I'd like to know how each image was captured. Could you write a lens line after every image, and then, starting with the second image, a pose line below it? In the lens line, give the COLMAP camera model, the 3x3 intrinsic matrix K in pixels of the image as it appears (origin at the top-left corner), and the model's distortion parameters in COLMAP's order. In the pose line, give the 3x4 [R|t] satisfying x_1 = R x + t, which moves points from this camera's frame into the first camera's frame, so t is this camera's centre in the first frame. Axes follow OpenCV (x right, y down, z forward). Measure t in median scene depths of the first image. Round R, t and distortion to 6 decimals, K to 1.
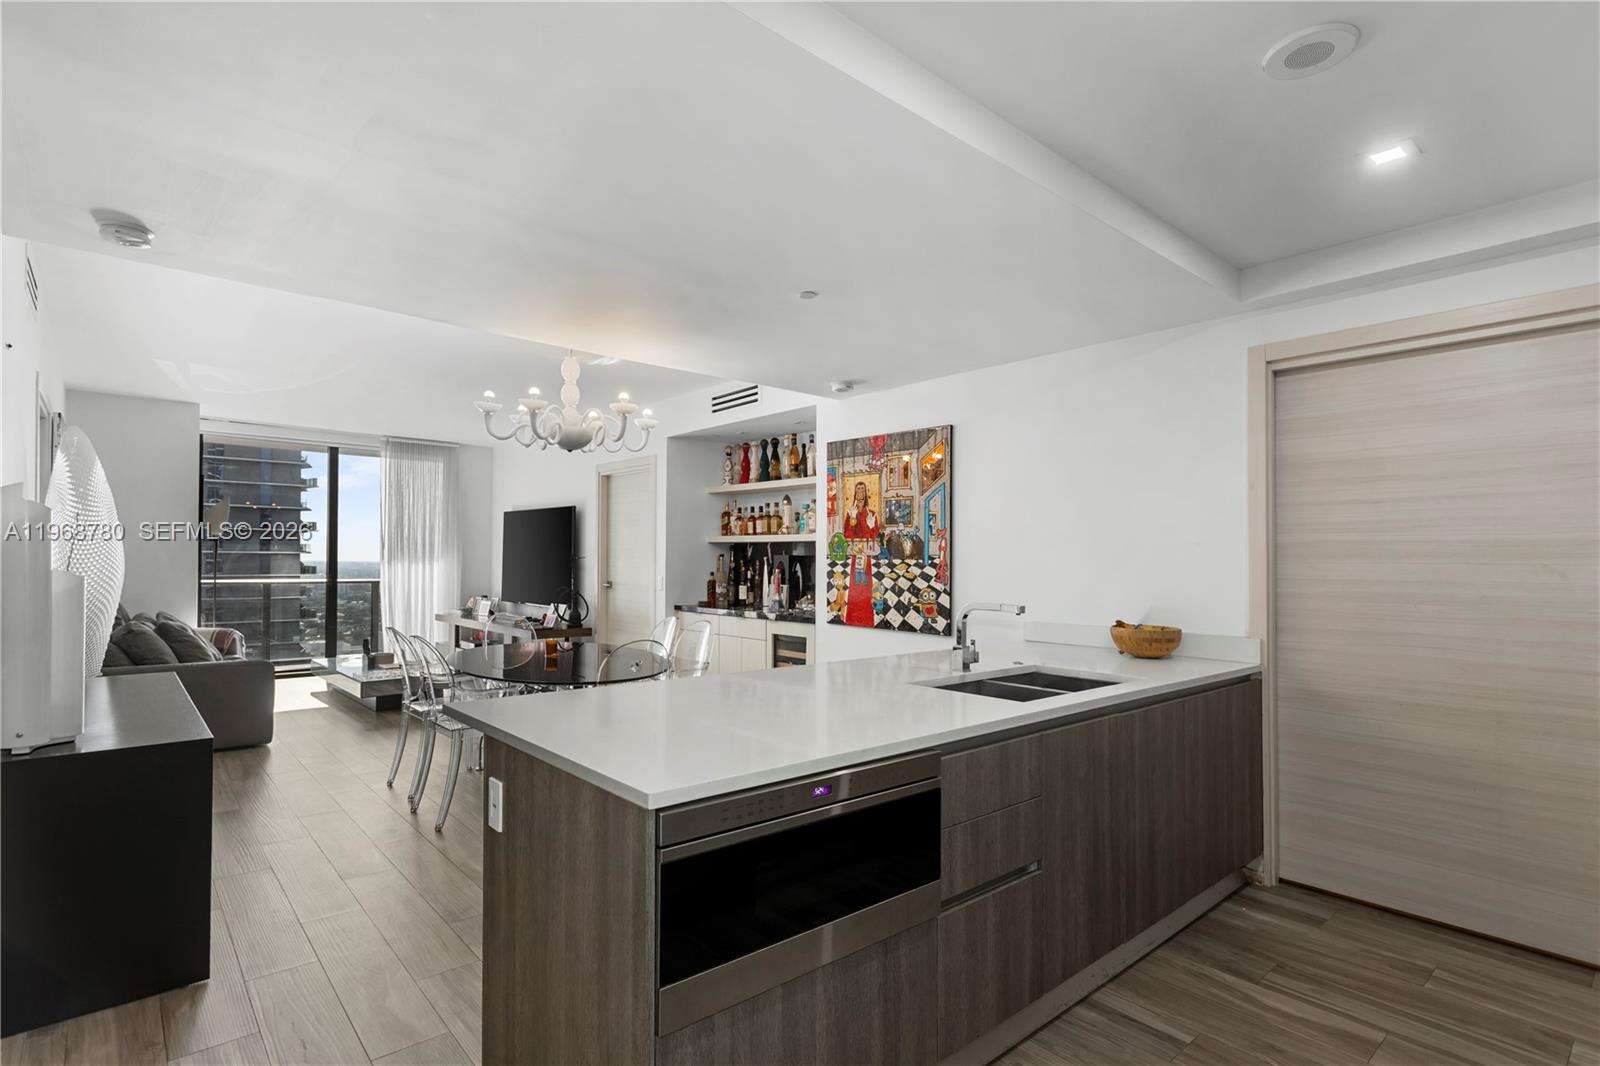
lens RADIAL K [[794.9, 0, 798.7], [0, 794.9, 556.4], [0, 0, 1]] dist [0.019940, 0.000184]
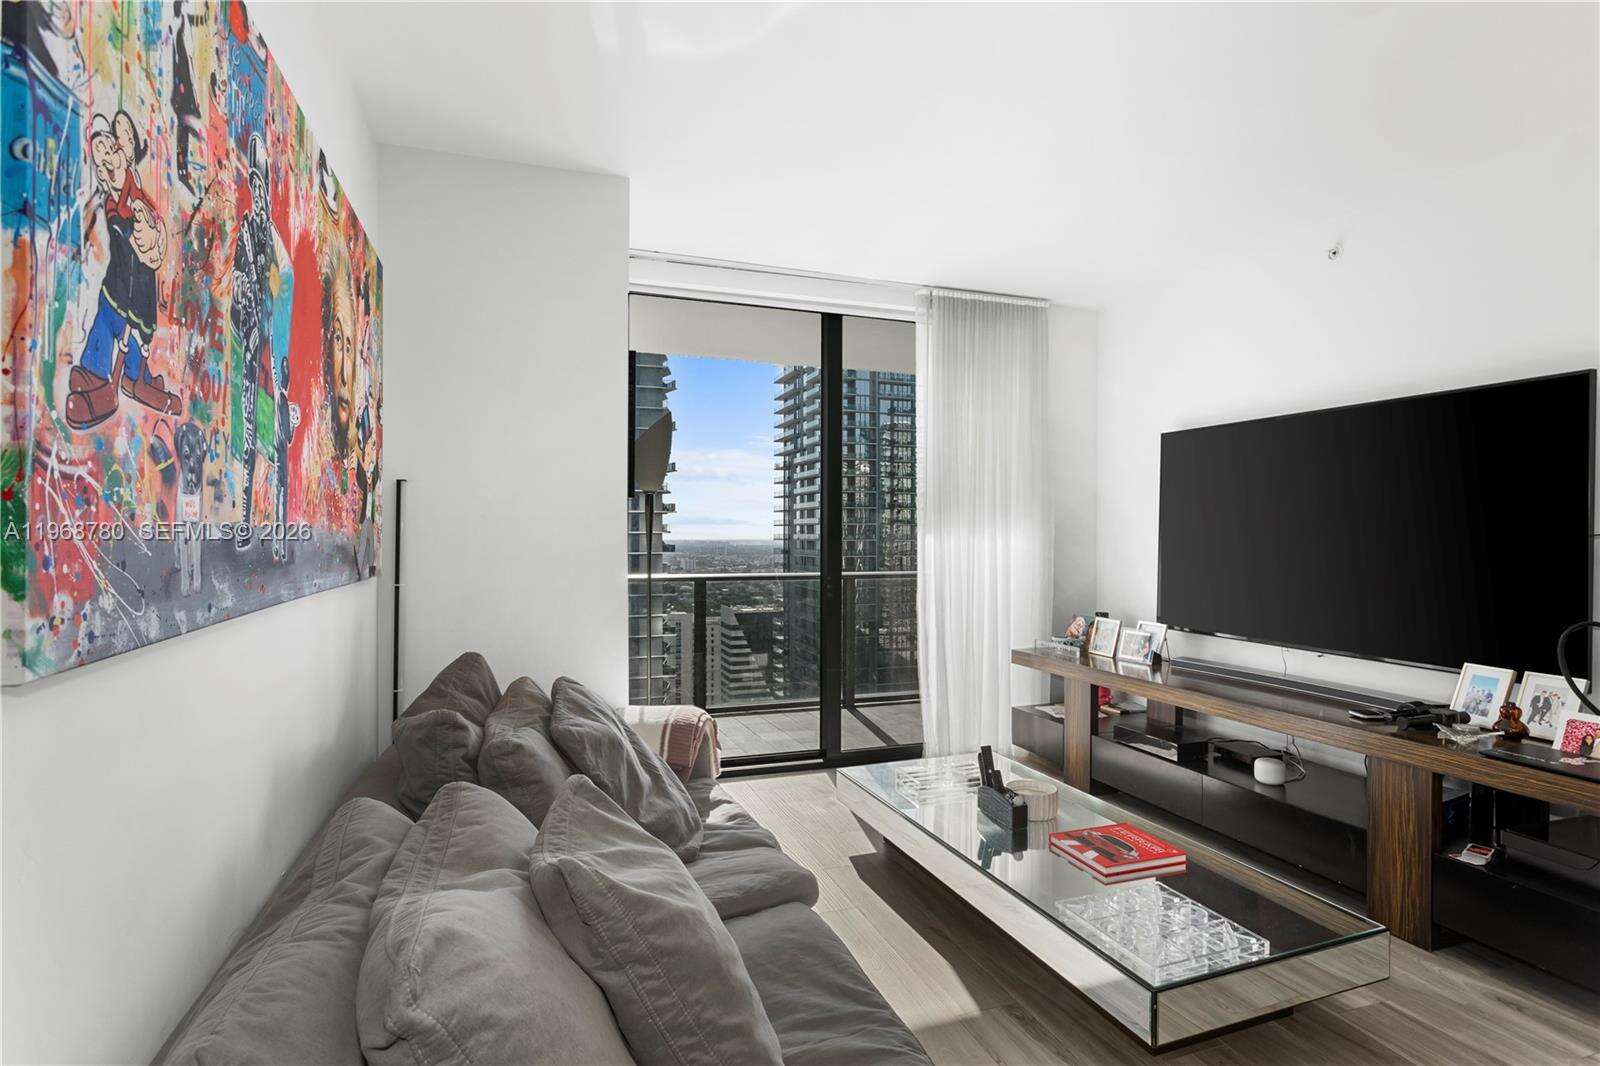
lens RADIAL K [[792.0, 0, 798.4], [0, 792.0, 550.4], [0, 0, 1]] dist [-0.013245, 0.008870]
pose [[0.929489, -0.002389, -0.368842, -0.575591], [0.010626, 0.999737, 0.020303, -0.000256], [0.368697, -0.022791, 0.929270, 0.727682]]
